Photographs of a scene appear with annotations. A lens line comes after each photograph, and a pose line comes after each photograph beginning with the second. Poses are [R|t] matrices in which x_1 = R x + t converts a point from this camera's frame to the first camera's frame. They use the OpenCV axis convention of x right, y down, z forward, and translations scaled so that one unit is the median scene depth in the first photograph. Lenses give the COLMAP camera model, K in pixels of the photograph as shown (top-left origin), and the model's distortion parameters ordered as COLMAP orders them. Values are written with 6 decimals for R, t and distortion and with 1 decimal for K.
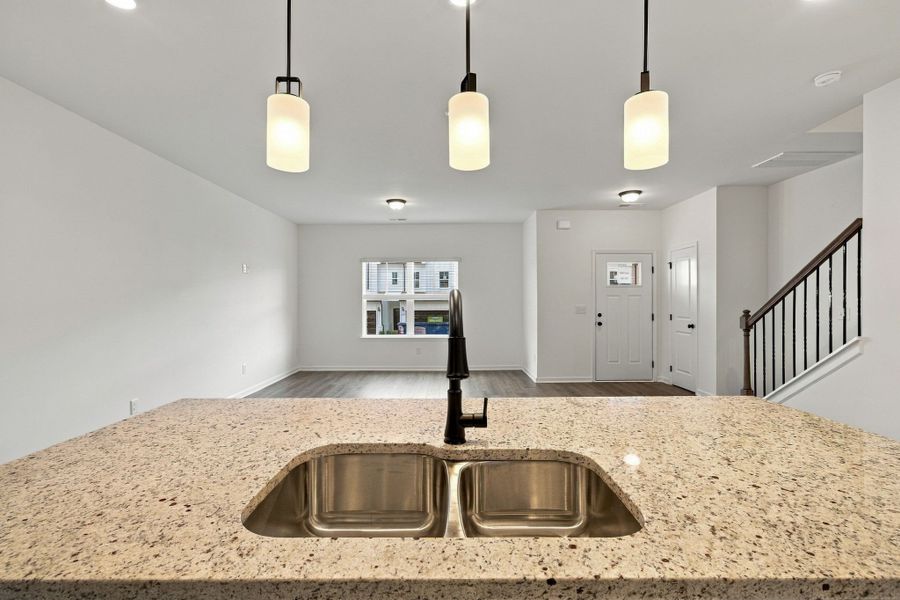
lens RADIAL K [[423.4, 0, 451.9], [0, 423.4, 318.1], [0, 0, 1]] dist [-0.000635, 0.000036]
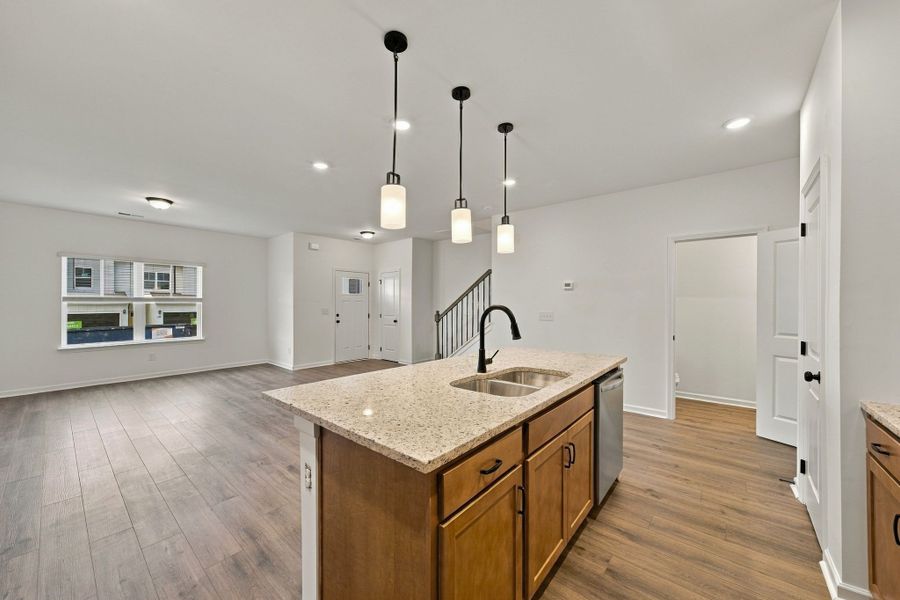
lens RADIAL K [[351.4, 0, 450.0], [0, 351.4, 300.0], [0, 0, 1]] dist [-0.000611, 0.000028]
pose [[0.641750, 0.015727, 0.766753, -0.334349], [0.023324, 0.998927, -0.040011, -0.002075], [-0.766560, 0.043560, 0.640694, -0.008670]]
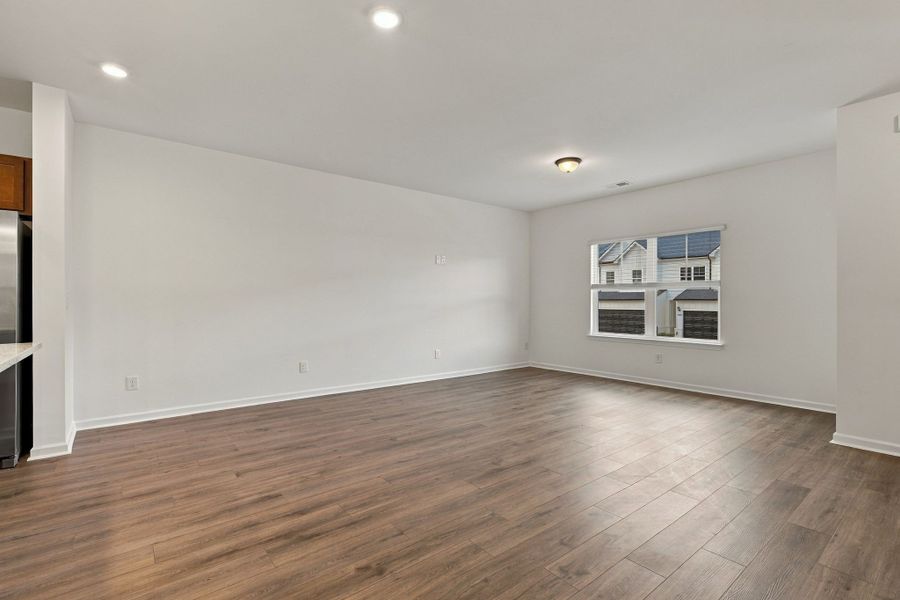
lens RADIAL K [[410.0, 0, 438.6], [0, 410.0, 301.2], [0, 0, 1]] dist [0.012577, -0.000033]
pose [[0.600855, 0.009319, -0.799304, 0.388756], [-0.040904, 0.998980, -0.019101, 0.012191], [0.798311, 0.044172, 0.600624, 0.392810]]
